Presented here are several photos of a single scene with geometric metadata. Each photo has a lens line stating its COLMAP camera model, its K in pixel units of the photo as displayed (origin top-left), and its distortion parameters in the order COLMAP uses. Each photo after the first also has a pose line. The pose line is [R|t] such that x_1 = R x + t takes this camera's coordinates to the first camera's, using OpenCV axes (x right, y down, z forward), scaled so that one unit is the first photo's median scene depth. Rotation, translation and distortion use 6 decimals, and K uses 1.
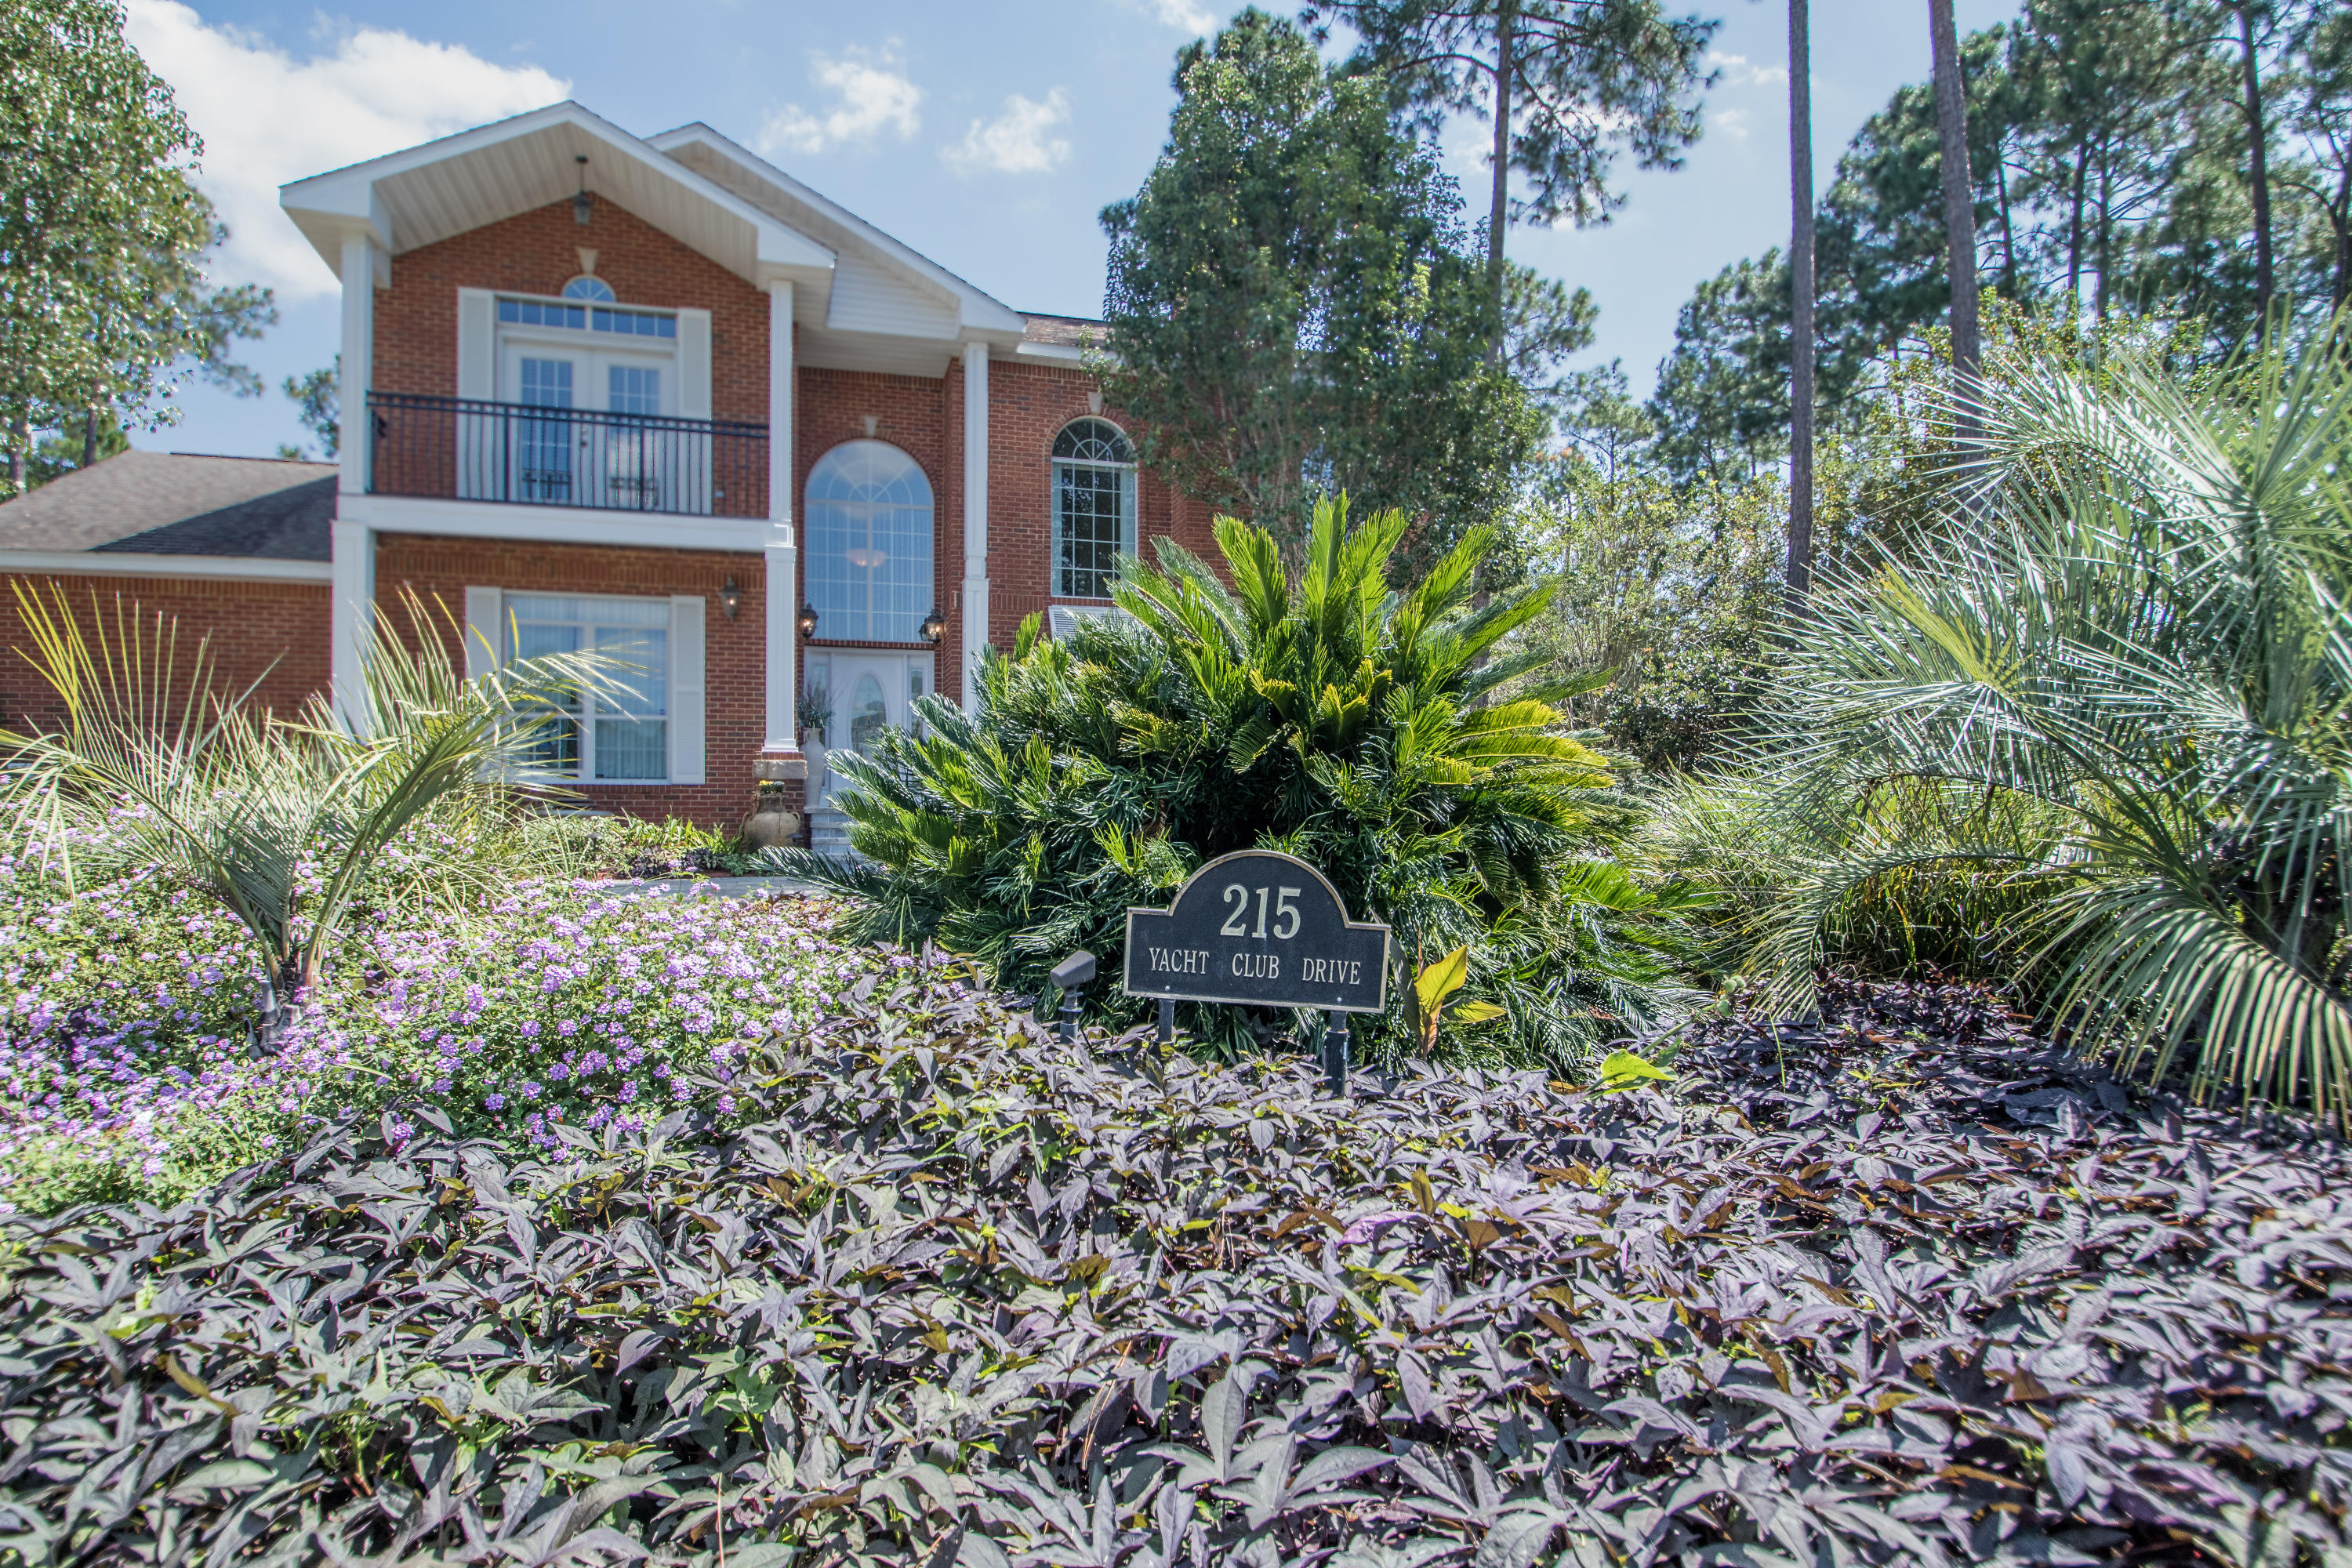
lens RADIAL K [[1226.6, 0, 1176.8], [0, 1226.6, 769.2], [0, 0, 1]] dist [-0.014646, -0.000280]
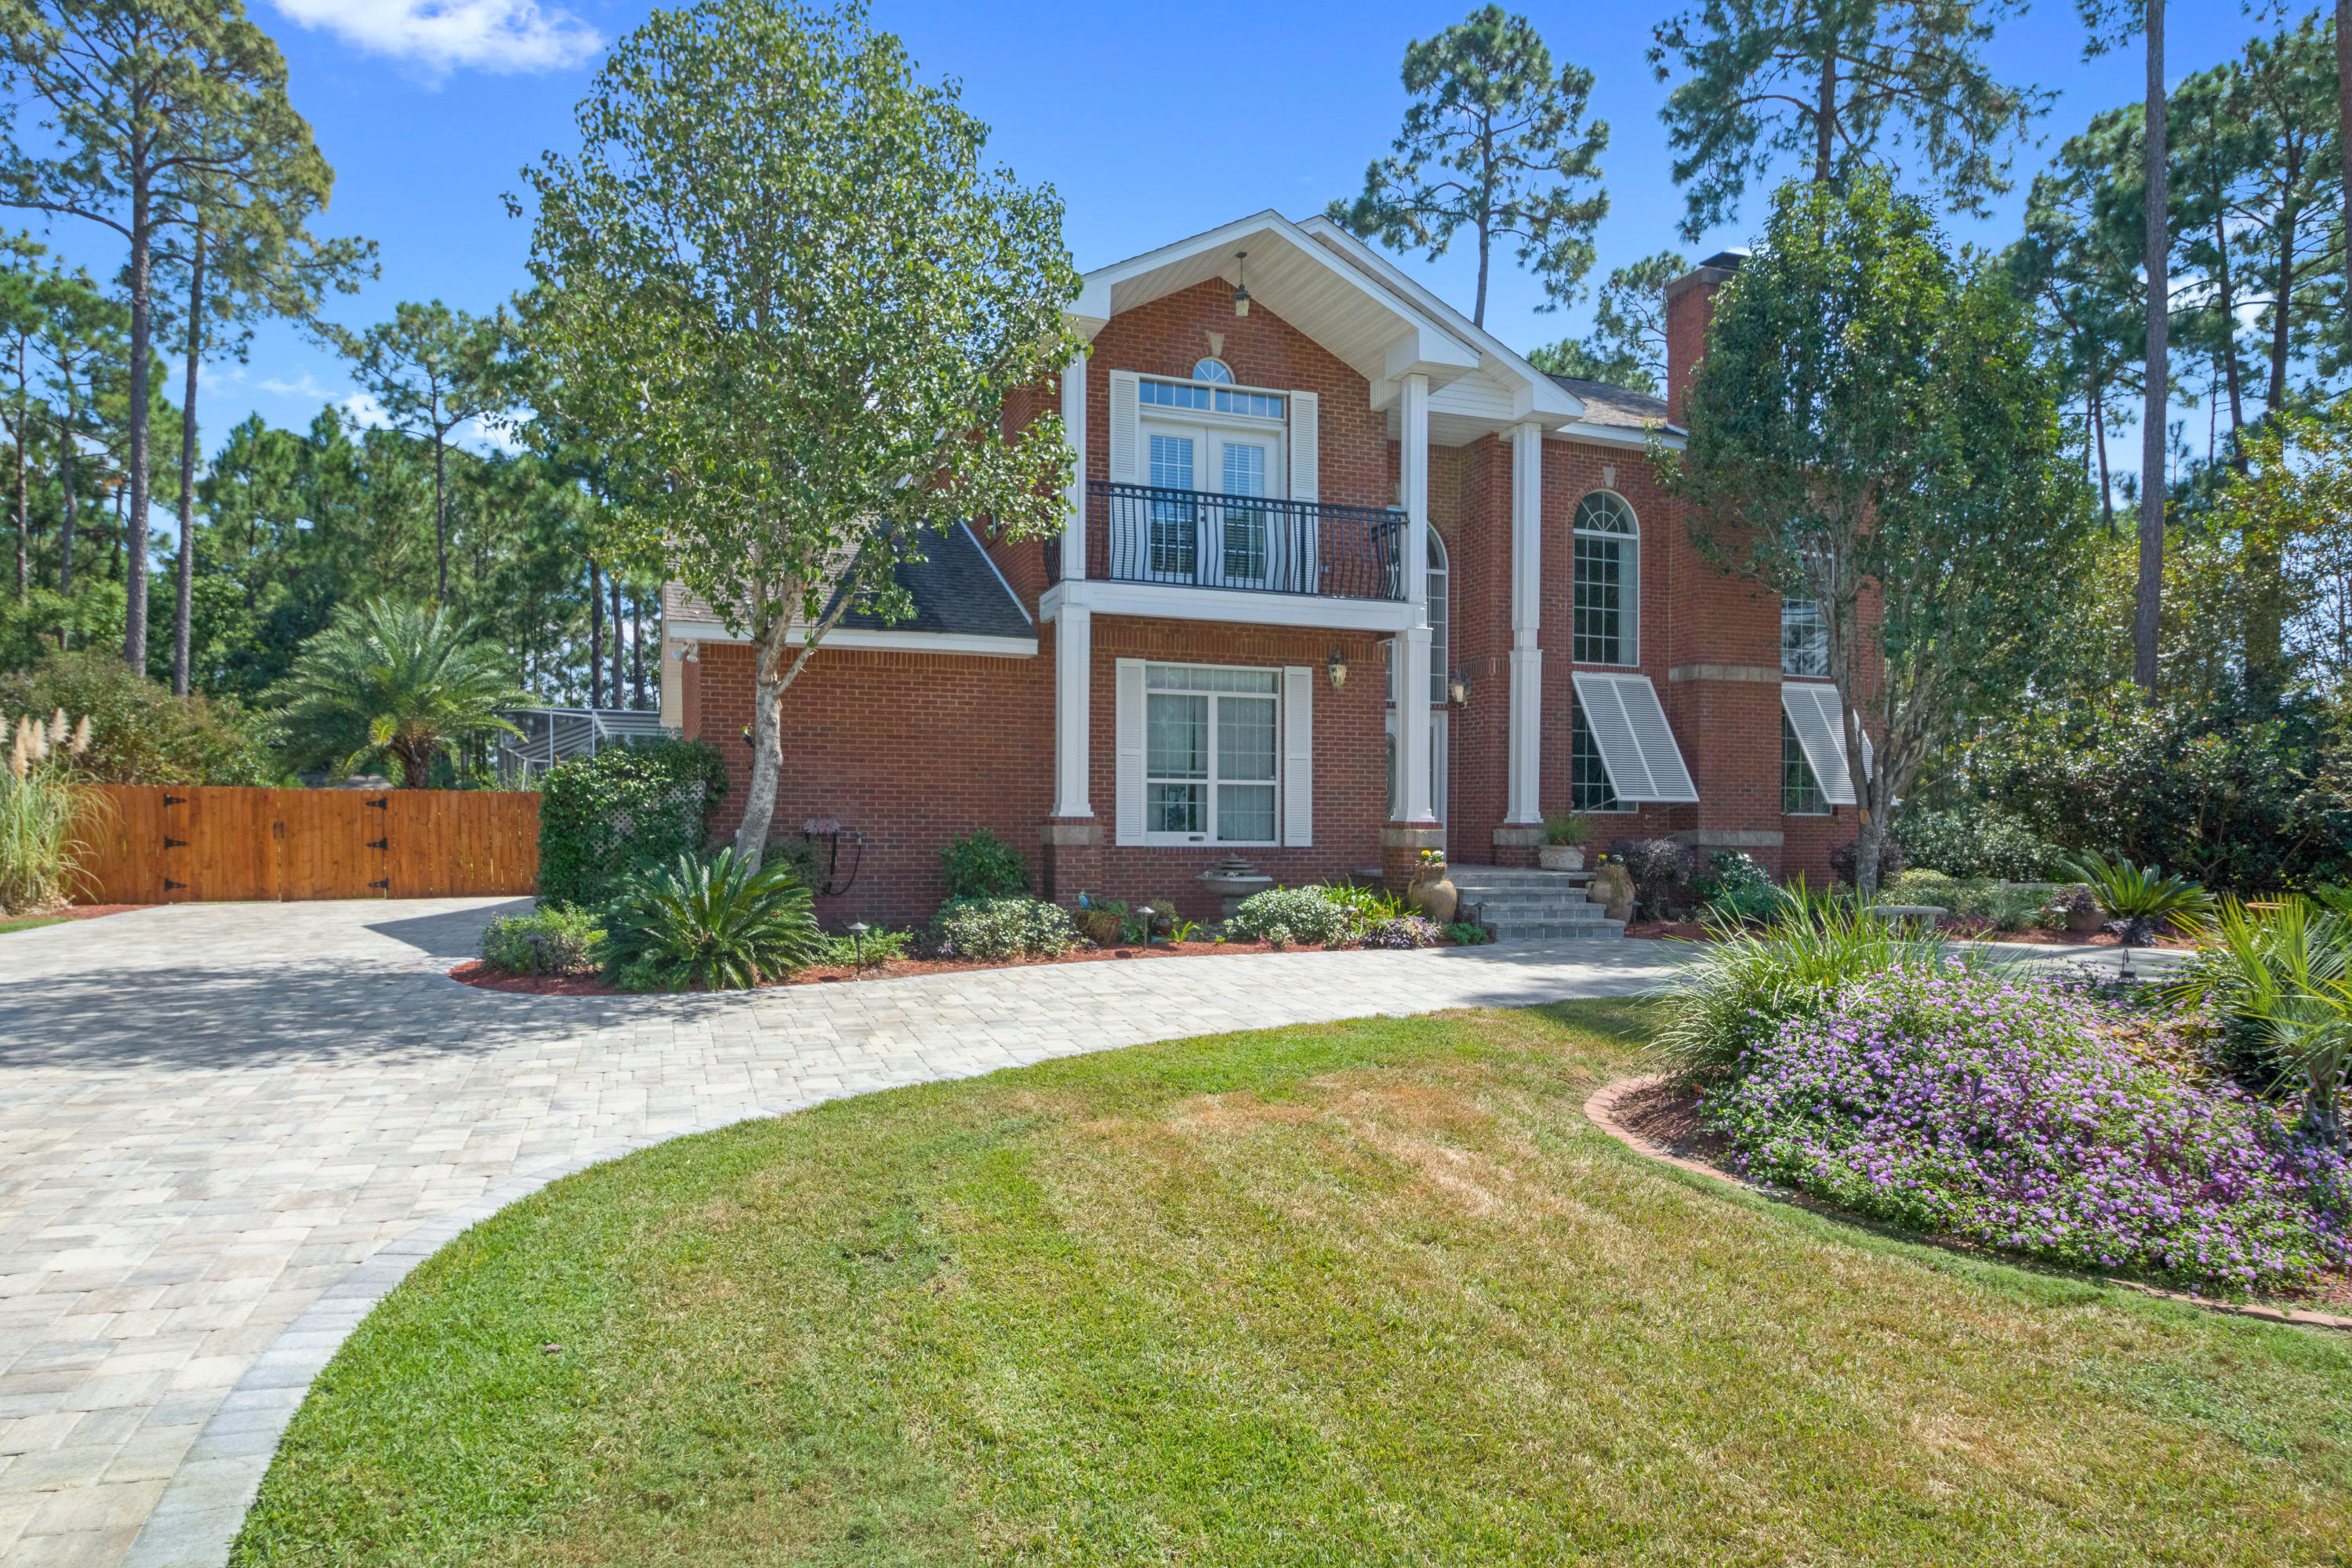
lens RADIAL K [[1345.5, 0, 1268.2], [0, 1345.5, 783.3], [0, 0, 1]] dist [-0.016530, -0.008085]
pose [[0.997410, 0.014456, 0.070459, -0.505200], [-0.015667, 0.999738, 0.016670, -0.060467], [-0.070200, -0.017731, 0.997375, -0.150535]]
